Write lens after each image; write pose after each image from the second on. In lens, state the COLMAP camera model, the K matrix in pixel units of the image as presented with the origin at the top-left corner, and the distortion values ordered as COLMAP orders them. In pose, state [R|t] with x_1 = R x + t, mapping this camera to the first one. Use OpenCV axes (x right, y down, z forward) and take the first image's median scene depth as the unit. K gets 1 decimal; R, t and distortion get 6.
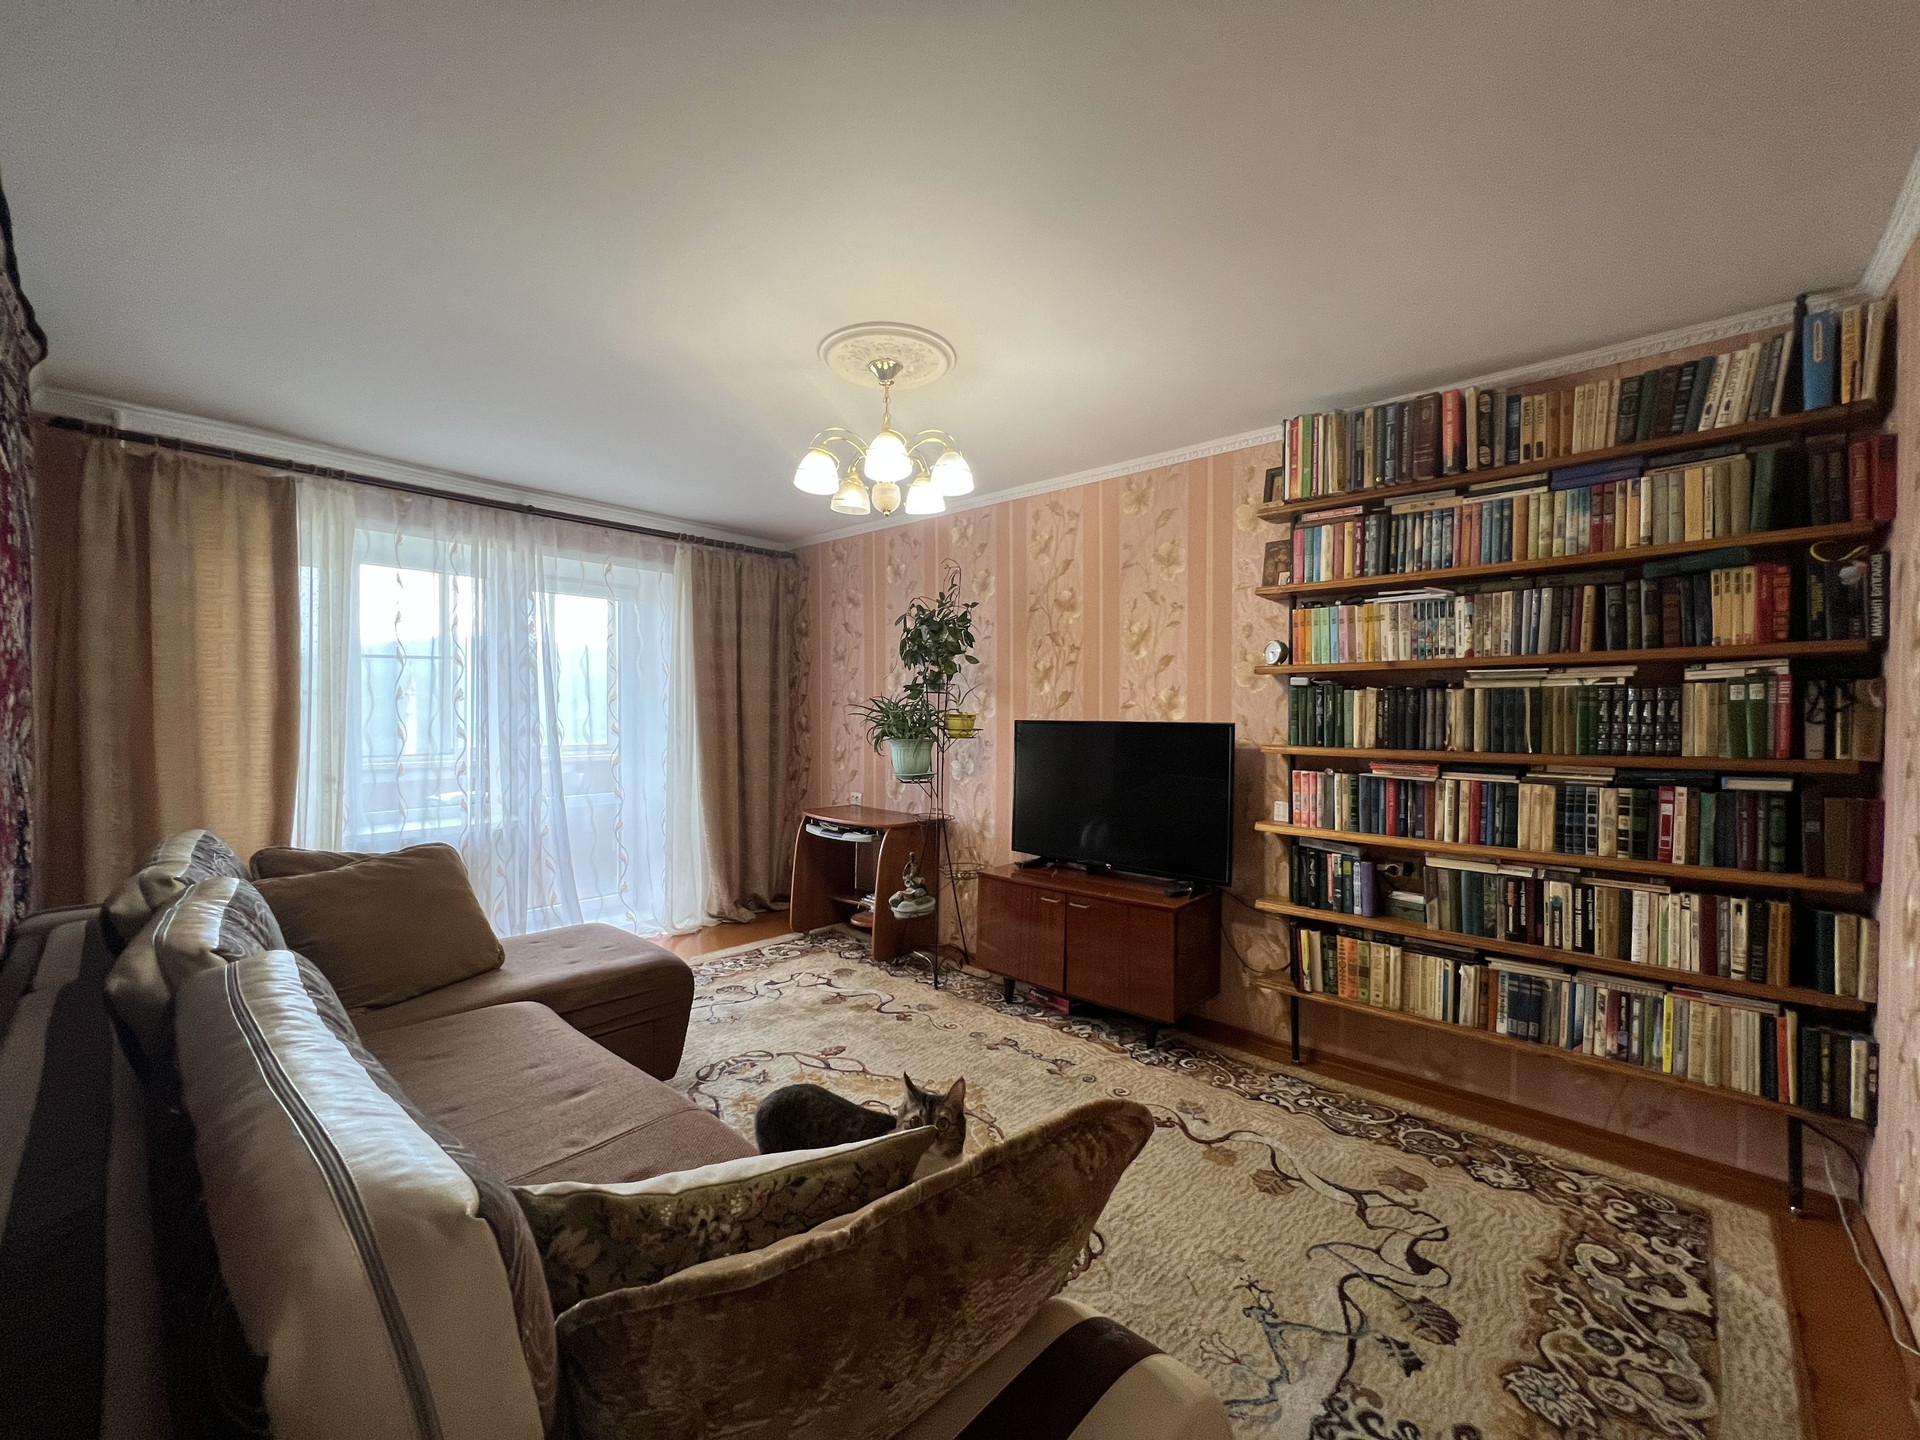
lens RADIAL K [[775.7, 0, 953.1], [0, 775.7, 723.9], [0, 0, 1]] dist [-0.002237, 0.000035]
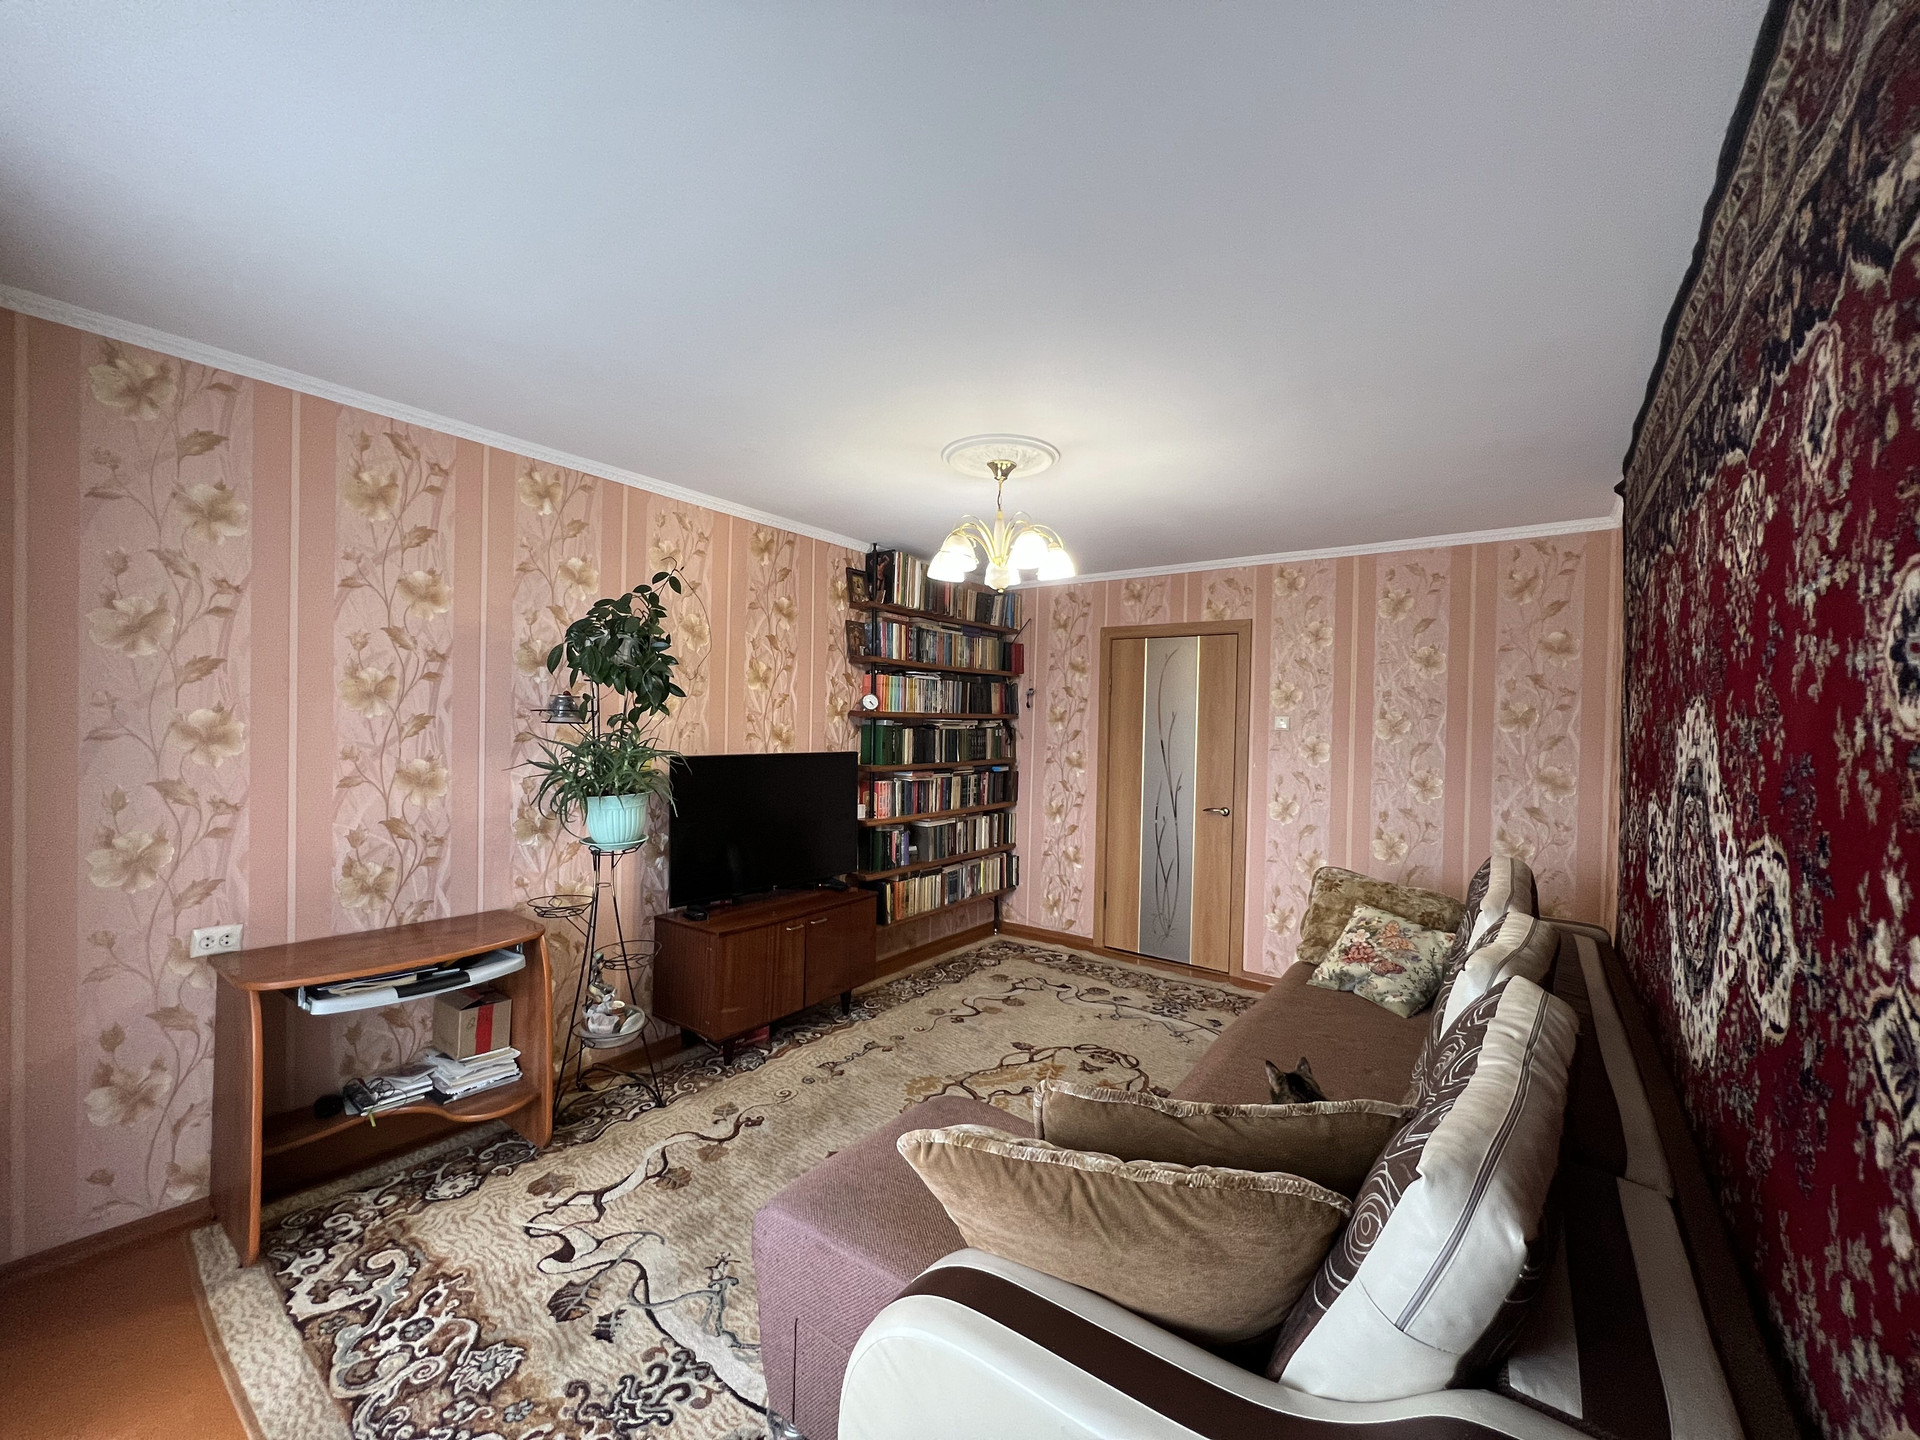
lens RADIAL K [[775.7, 0, 953.1], [0, 775.7, 723.9], [0, 0, 1]] dist [-0.002237, 0.000035]
pose [[-0.118228, -0.011553, 0.992919, -1.225063], [-0.008891, 0.999905, 0.010576, -0.078876], [-0.992947, -0.007578, -0.118319, 1.197895]]
